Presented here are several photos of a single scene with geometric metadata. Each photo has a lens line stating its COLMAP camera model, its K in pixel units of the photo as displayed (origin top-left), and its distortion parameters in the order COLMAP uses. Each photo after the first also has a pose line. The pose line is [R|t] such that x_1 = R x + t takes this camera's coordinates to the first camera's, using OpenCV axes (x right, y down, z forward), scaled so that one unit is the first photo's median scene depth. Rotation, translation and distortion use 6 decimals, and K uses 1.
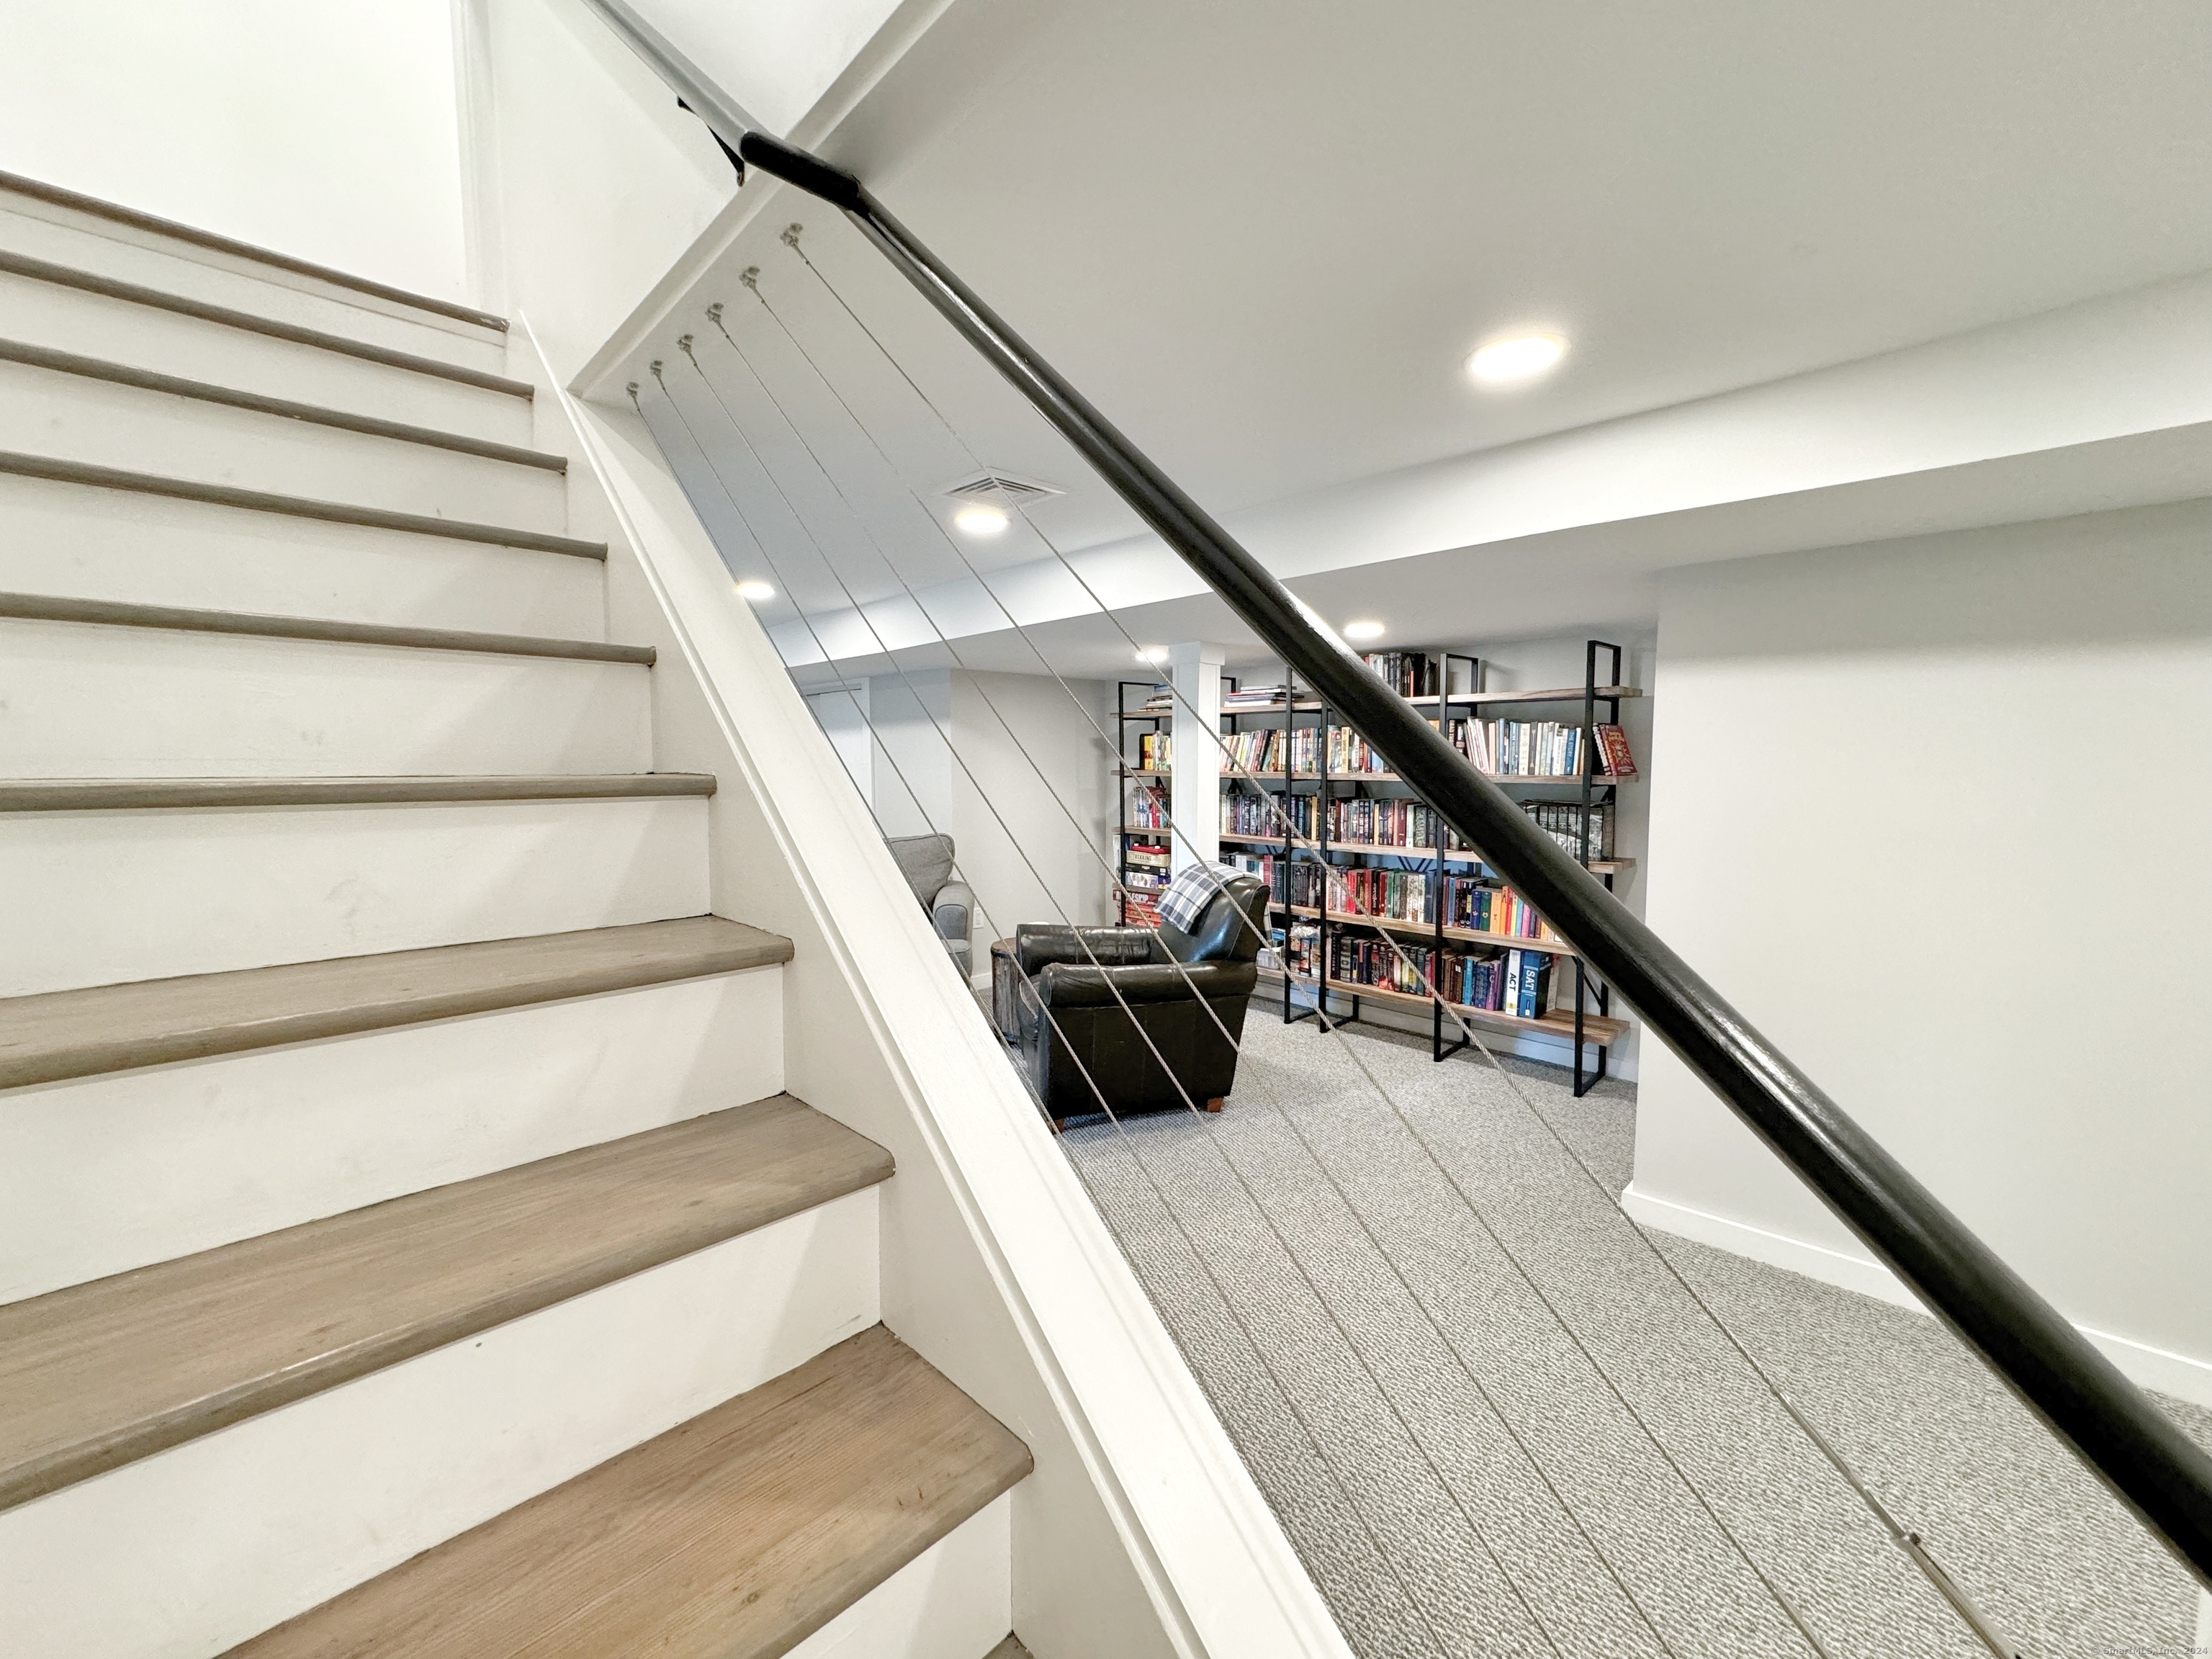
lens RADIAL K [[886.3, 0, 1105.1], [0, 886.3, 832.7], [0, 0, 1]] dist [-0.002988, 0.000348]
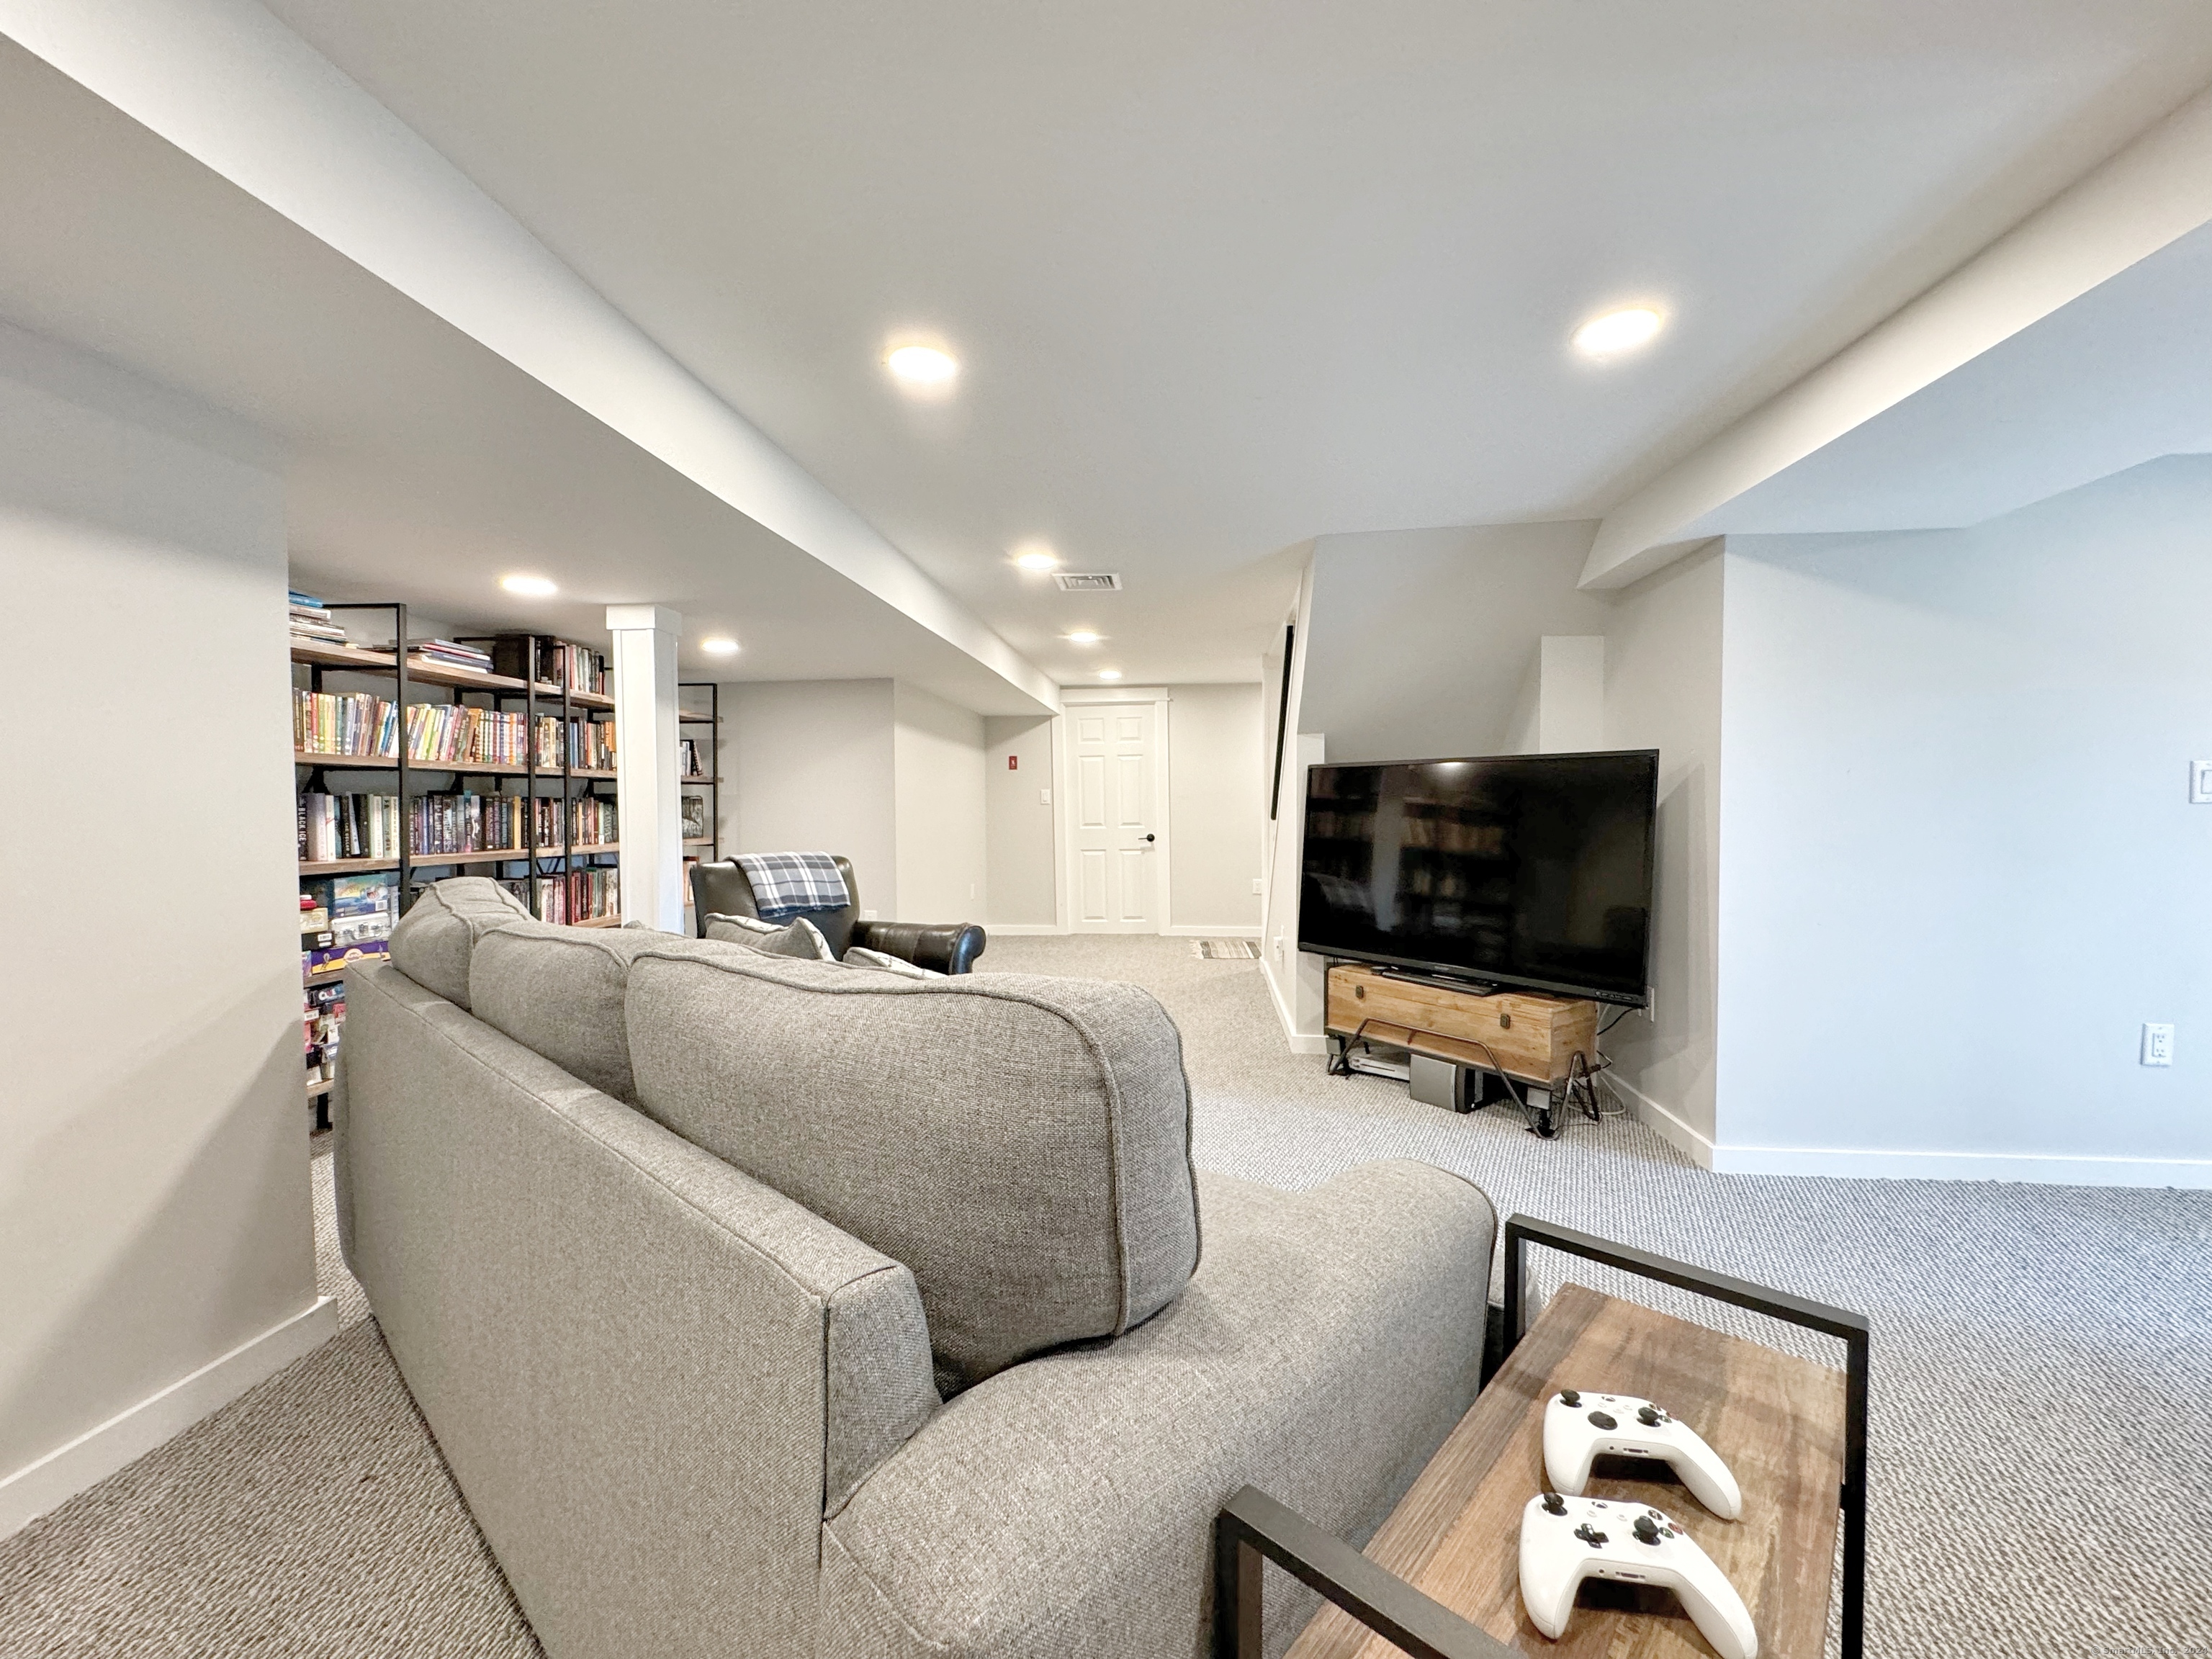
lens RADIAL K [[886.3, 0, 1105.1], [0, 886.3, 832.7], [0, 0, 1]] dist [-0.002988, 0.000348]
pose [[-0.648952, -0.025737, 0.760394, -0.750447], [0.060005, 0.994583, 0.084874, -0.044380], [-0.758460, 0.100706, -0.643892, 1.134484]]
